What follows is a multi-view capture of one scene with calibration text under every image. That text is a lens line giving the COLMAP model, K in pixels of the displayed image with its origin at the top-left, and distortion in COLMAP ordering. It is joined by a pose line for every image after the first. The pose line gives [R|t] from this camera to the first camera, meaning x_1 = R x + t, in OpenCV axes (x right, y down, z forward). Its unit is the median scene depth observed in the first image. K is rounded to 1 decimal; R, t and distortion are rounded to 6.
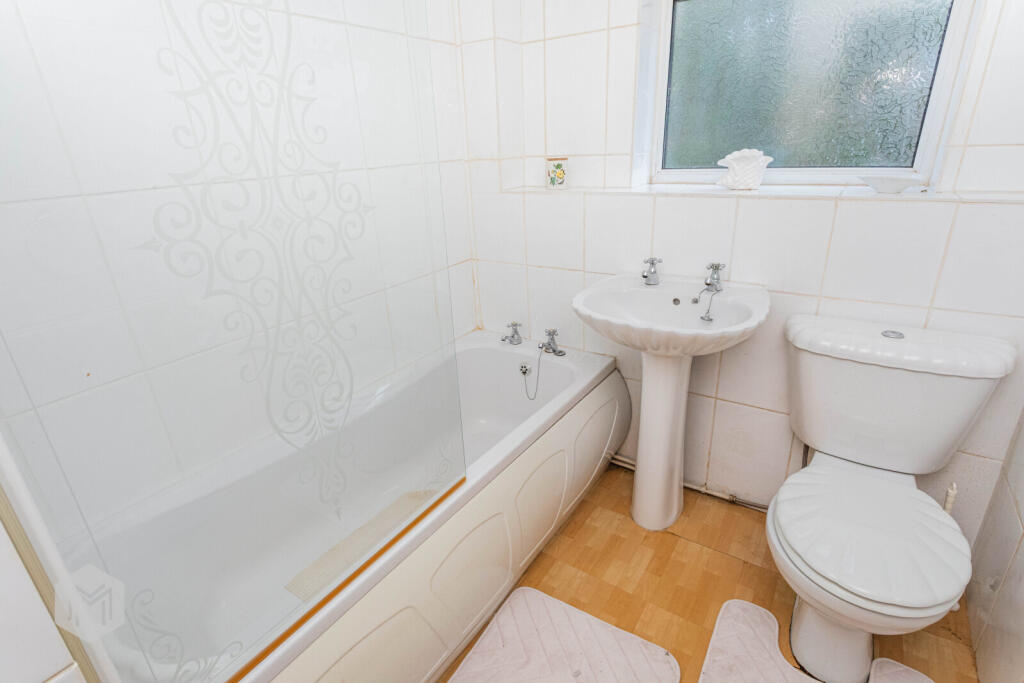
lens RADIAL K [[492.0, 0, 510.3], [0, 492.0, 336.7], [0, 0, 1]] dist [-0.000538, -0.000628]
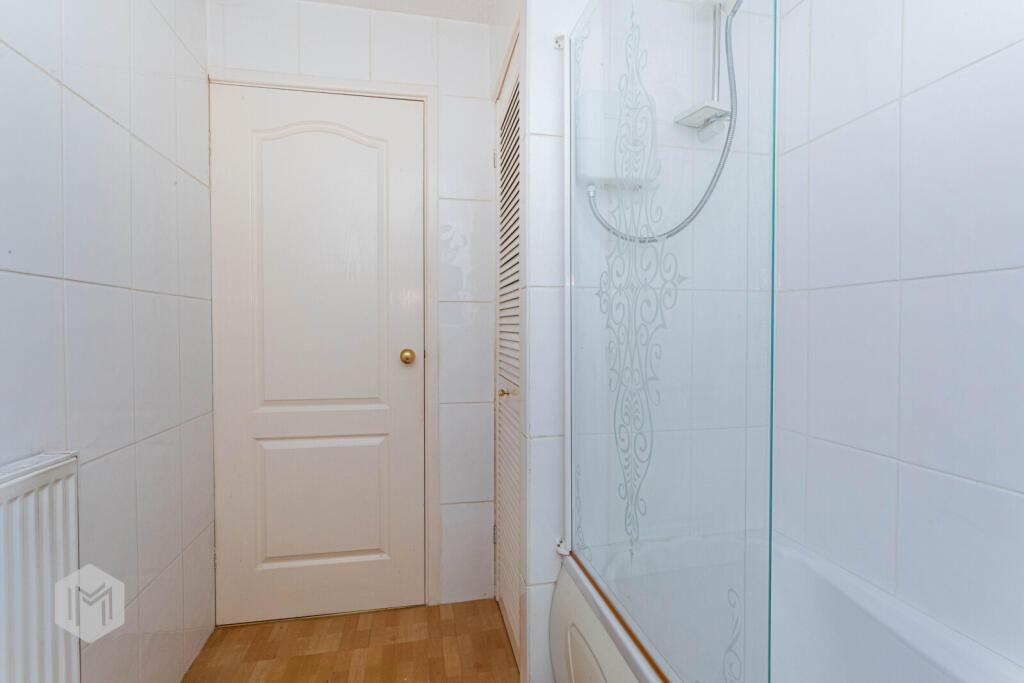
lens RADIAL K [[492.0, 0, 512.4], [0, 492.0, 338.8], [0, 0, 1]] dist [-0.000538, -0.000628]
pose [[-0.690718, 0.065489, -0.720153, 0.626149], [-0.235744, 0.921089, 0.309871, -0.381746], [0.683618, 0.383805, -0.620774, 1.451335]]
